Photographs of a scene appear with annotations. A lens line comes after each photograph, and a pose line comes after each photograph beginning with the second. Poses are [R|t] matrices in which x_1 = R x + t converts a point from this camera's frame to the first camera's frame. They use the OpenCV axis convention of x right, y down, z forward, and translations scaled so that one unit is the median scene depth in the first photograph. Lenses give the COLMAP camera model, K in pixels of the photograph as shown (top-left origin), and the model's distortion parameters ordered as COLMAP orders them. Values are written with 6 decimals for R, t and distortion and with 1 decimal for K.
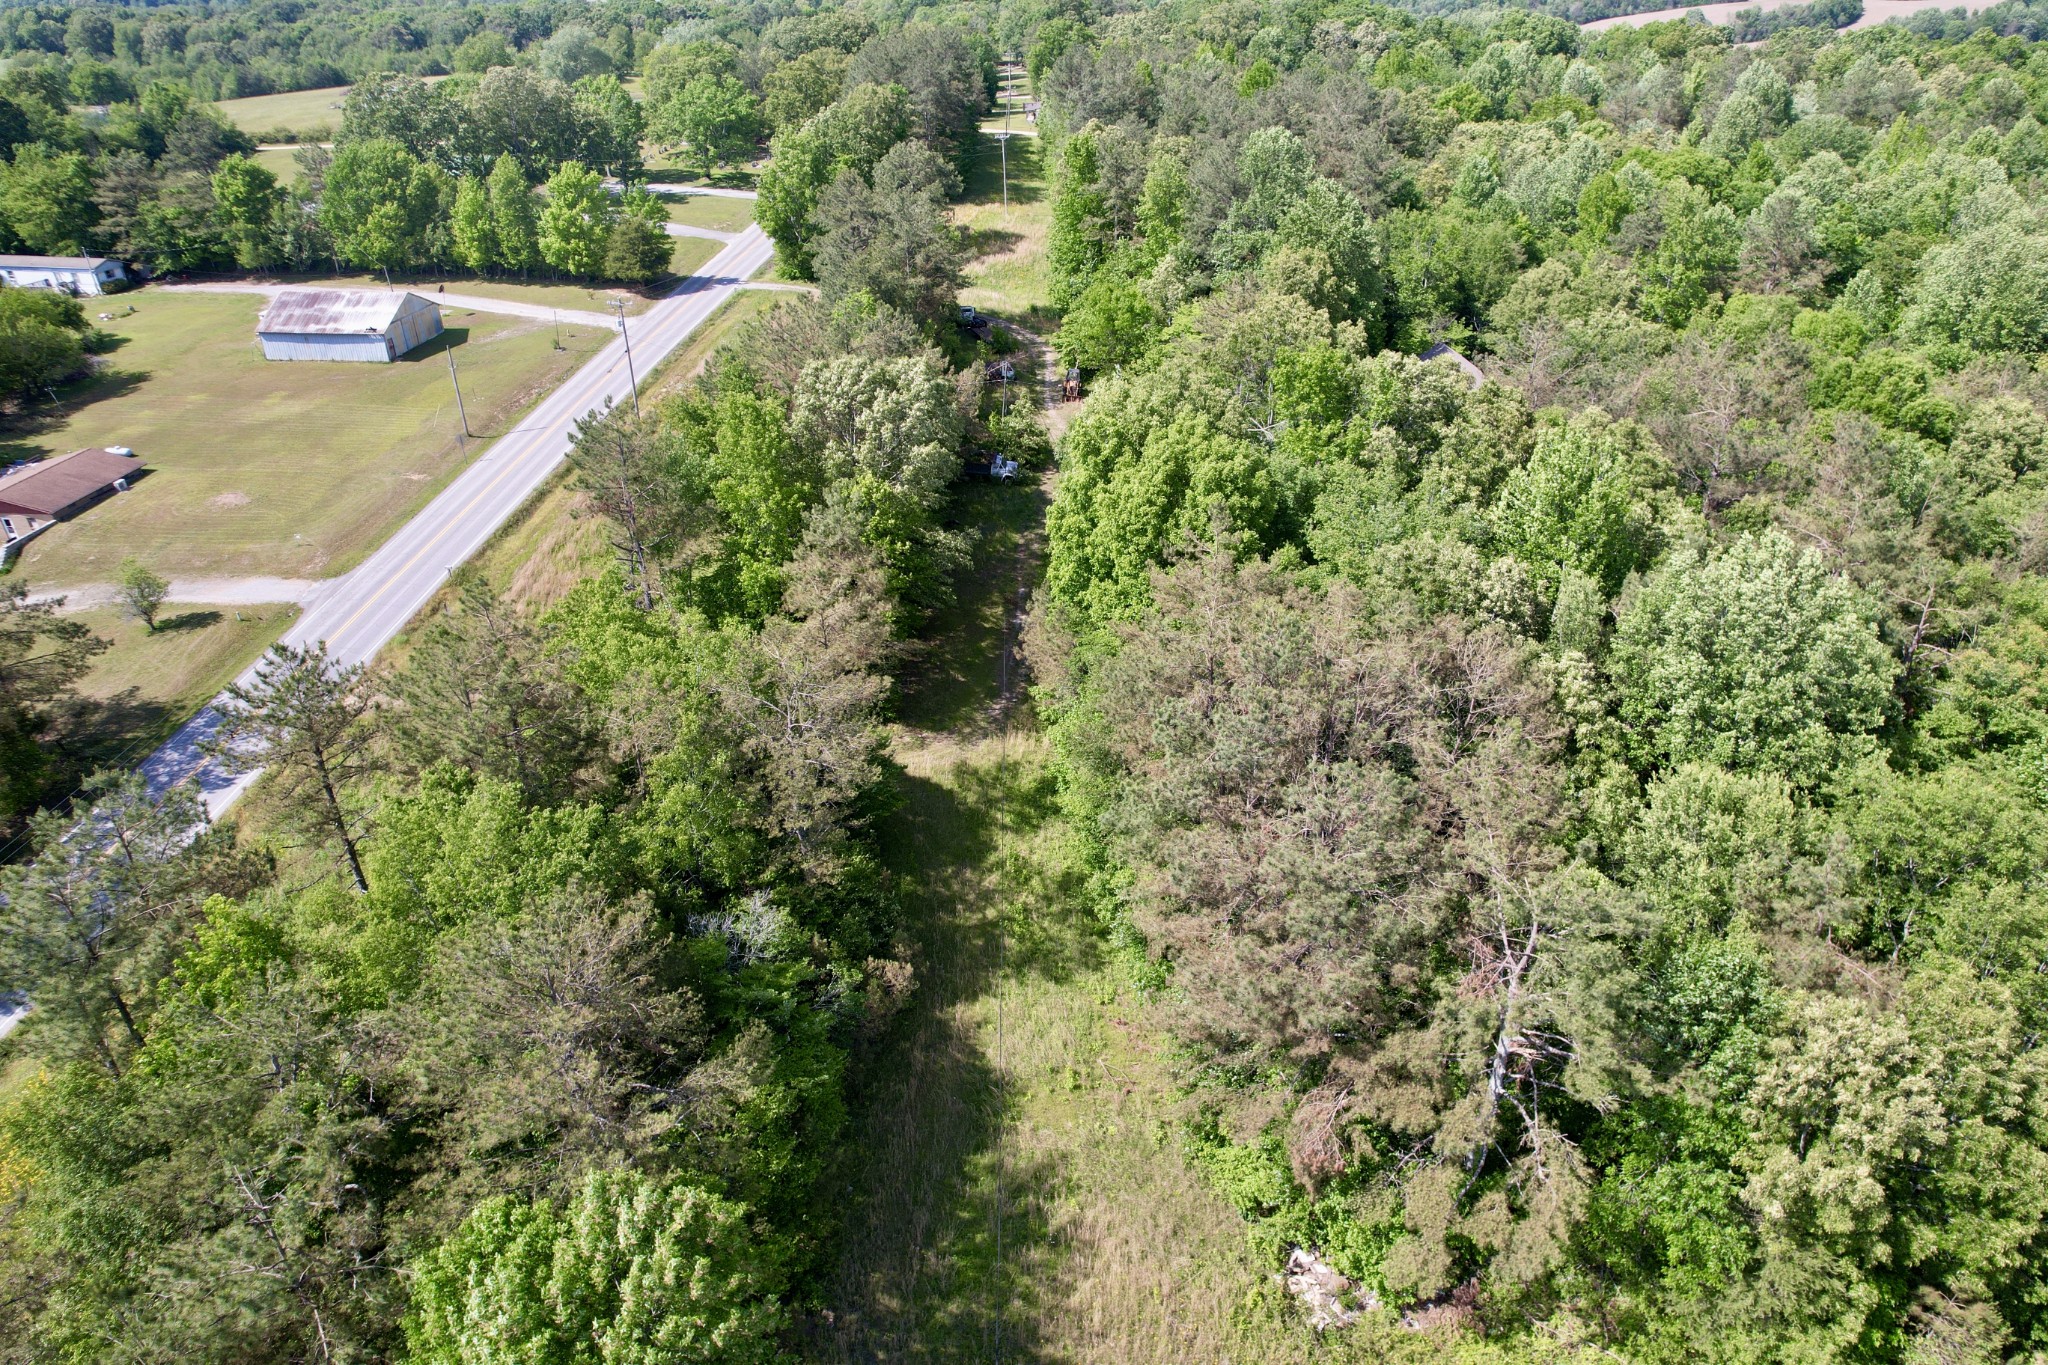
lens RADIAL K [[1312.4, 0, 1036.8], [0, 1312.4, 653.9], [0, 0, 1]] dist [-0.084243, 0.067098]
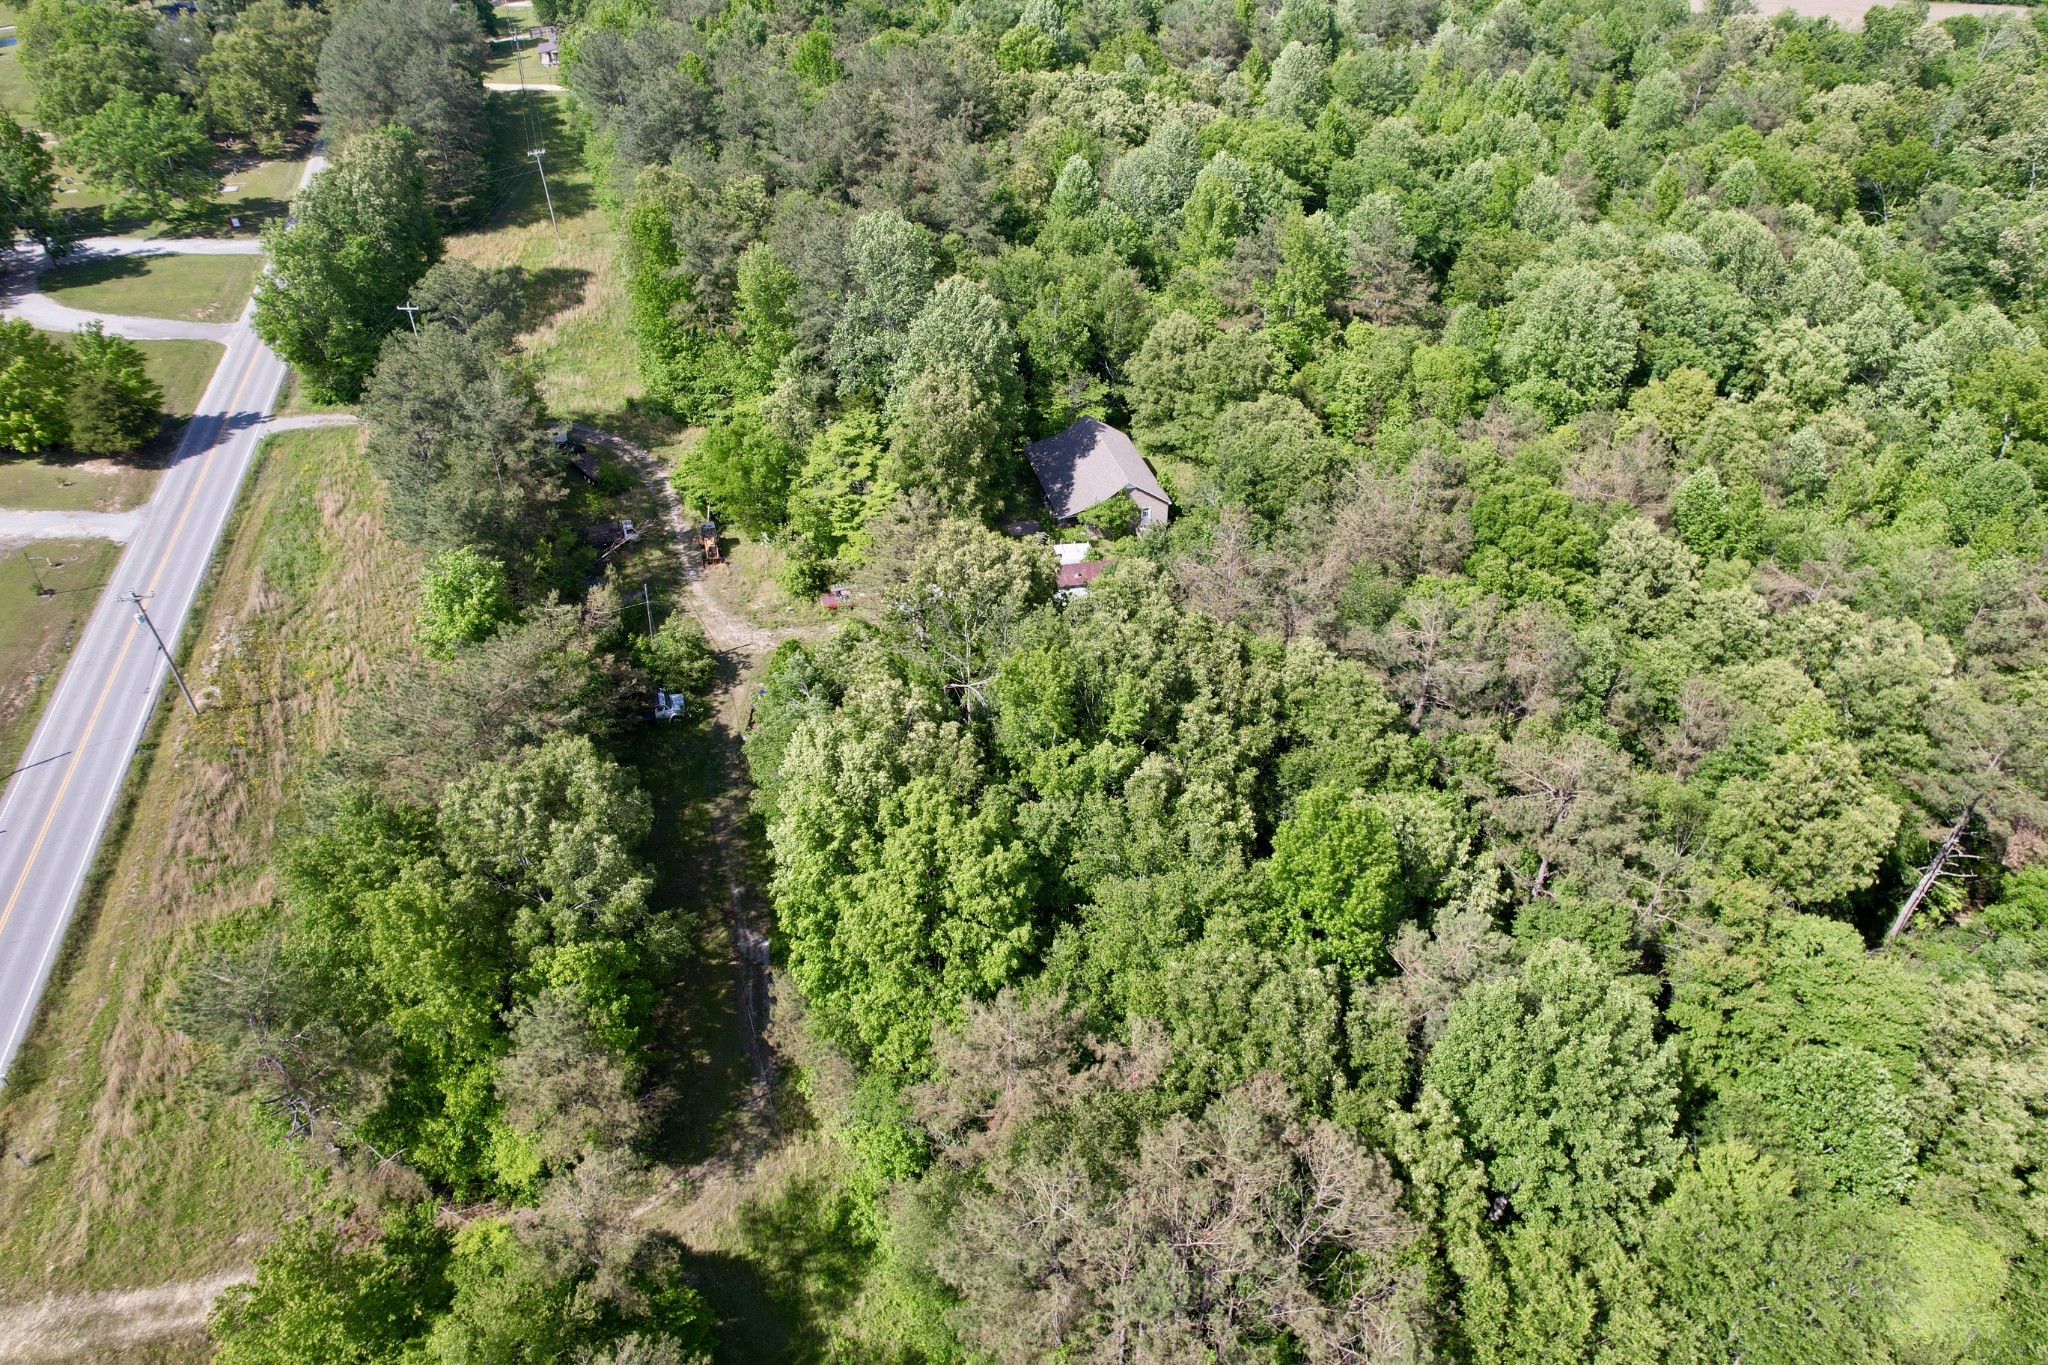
lens RADIAL K [[1306.3, 0, 1031.2], [0, 1306.3, 675.3], [0, 0, 1]] dist [-0.090021, 0.082953]
pose [[0.942514, -0.202718, 0.265656, -0.019942], [0.161568, 0.972327, 0.168745, -0.228842], [-0.292512, -0.116123, 0.949185, 0.084675]]
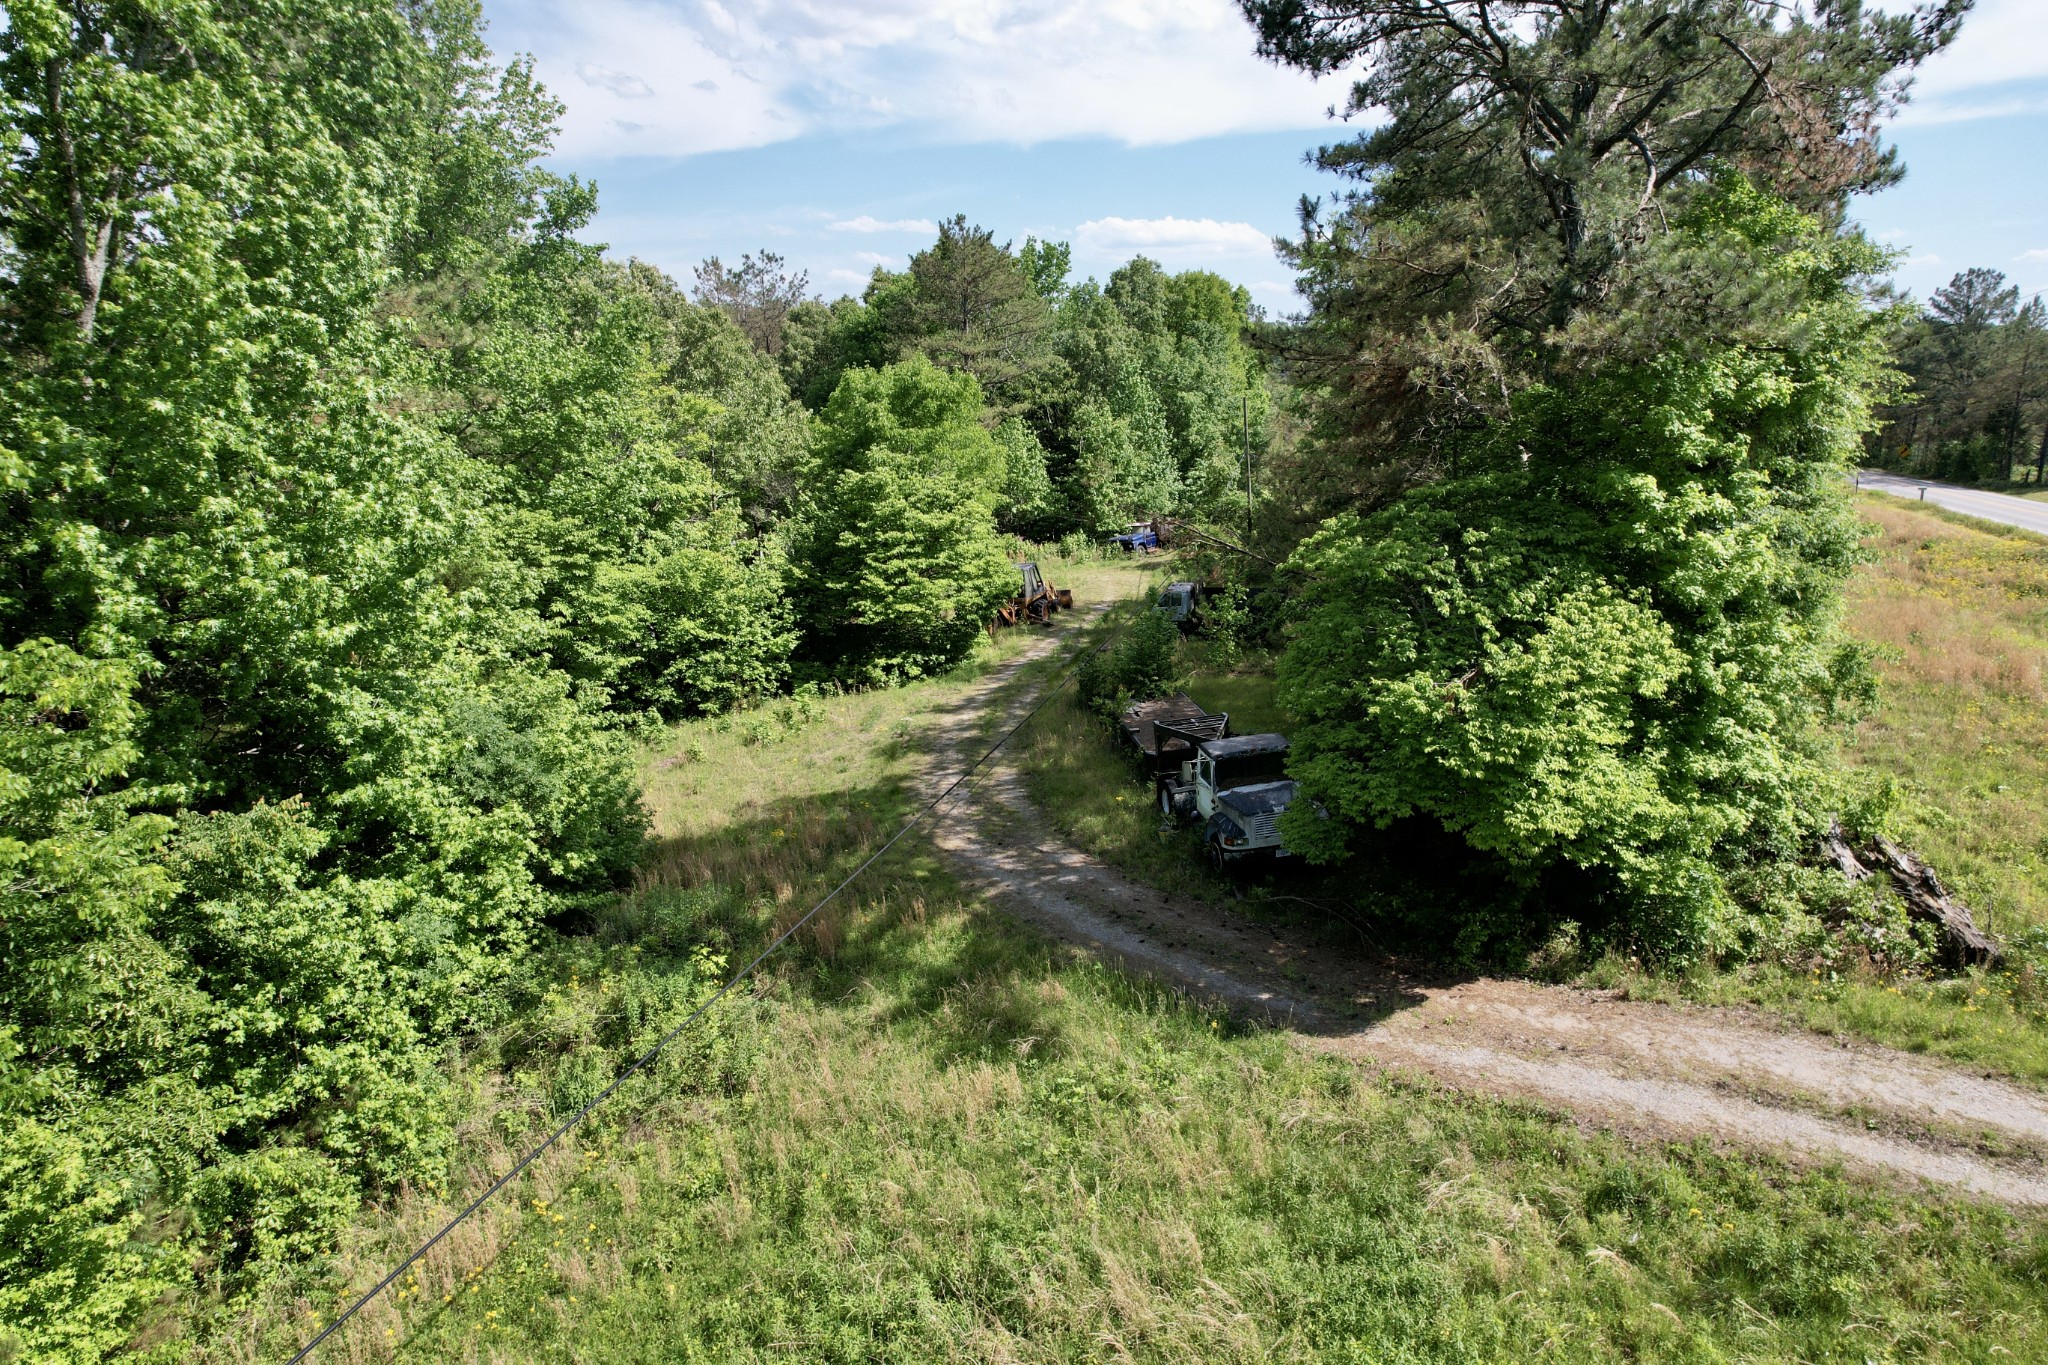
lens RADIAL K [[1306.3, 0, 1031.2], [0, 1306.3, 675.3], [0, 0, 1]] dist [-0.090021, 0.082953]
pose [[-0.958184, -0.064186, 0.278860, -0.086859], [0.143322, 0.735825, 0.661831, -0.444673], [-0.247672, 0.674123, -0.695857, 1.280734]]
